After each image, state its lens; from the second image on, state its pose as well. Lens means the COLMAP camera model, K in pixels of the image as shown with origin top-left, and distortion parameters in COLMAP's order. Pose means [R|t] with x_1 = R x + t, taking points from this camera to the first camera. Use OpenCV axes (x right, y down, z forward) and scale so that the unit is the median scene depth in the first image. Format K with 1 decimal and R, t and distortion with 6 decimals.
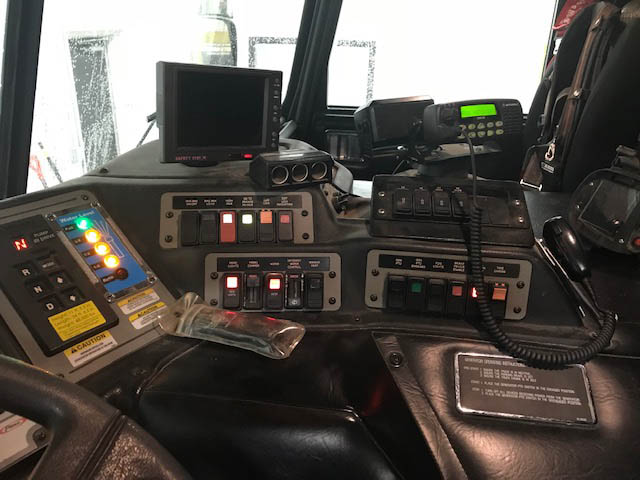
lens RADIAL K [[519.2, 0, 320.4], [0, 519.2, 237.3], [0, 0, 1]] dist [0.003675, -0.019079]
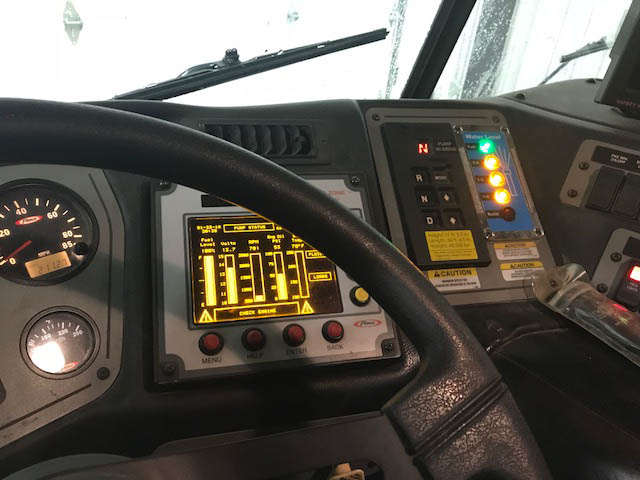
lens RADIAL K [[519.2, 0, 317.6], [0, 519.2, 239.9], [0, 0, 1]] dist [0.003675, -0.019079]
pose [[0.764777, 0.370745, -0.526939, -0.158002], [-0.317221, 0.928527, 0.192894, 0.045942], [0.560792, 0.019635, 0.827724, 0.106551]]
